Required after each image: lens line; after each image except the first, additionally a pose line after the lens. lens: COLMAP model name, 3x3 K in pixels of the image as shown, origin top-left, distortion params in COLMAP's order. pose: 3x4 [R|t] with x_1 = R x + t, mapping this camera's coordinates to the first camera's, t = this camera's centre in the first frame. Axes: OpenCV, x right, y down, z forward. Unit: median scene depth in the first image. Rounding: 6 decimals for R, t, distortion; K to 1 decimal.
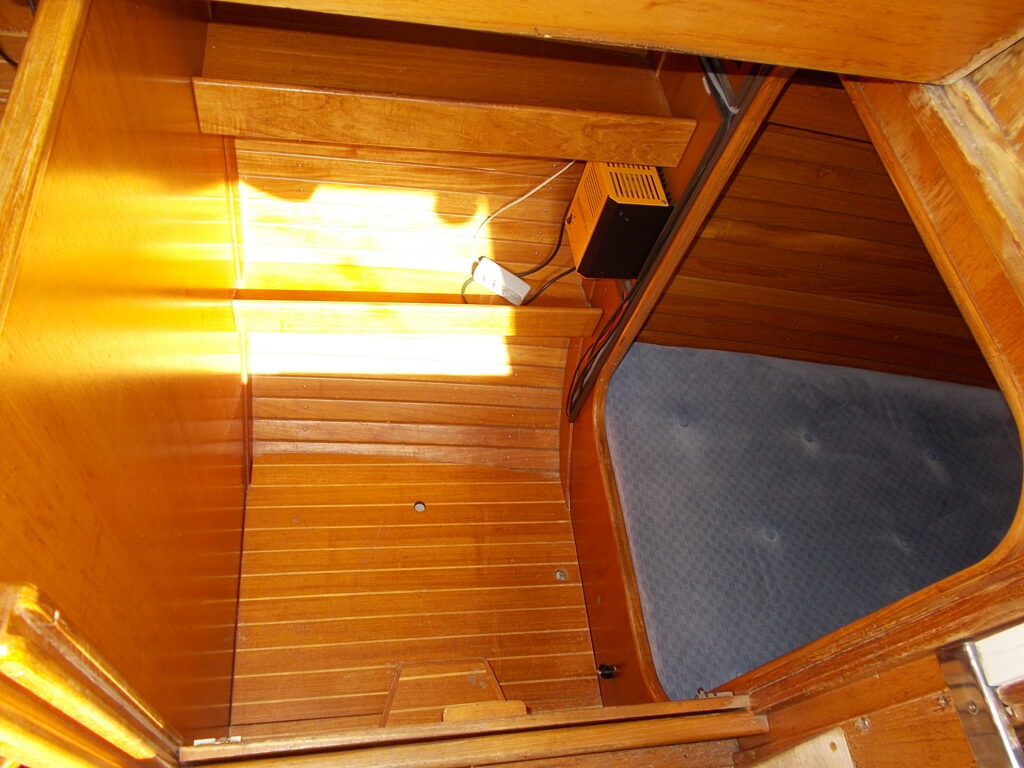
lens RADIAL K [[774.5, 0, 510.5], [0, 774.5, 380.9], [0, 0, 1]] dist [-0.002842, -0.003250]
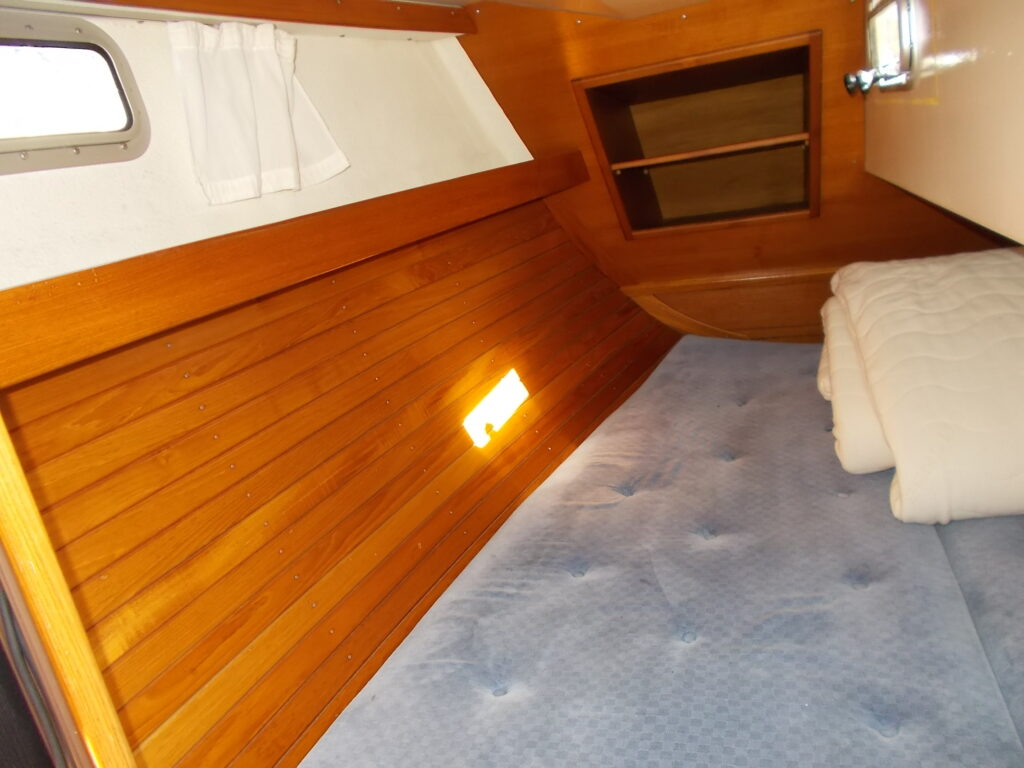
lens RADIAL K [[774.5, 0, 510.5], [0, 774.5, 380.9], [0, 0, 1]] dist [-0.002842, -0.003250]
pose [[0.356451, -0.519359, 0.776666, 0.024096], [0.892398, 0.435444, -0.118383, 0.045093], [-0.276711, 0.735292, 0.618689, 0.413649]]
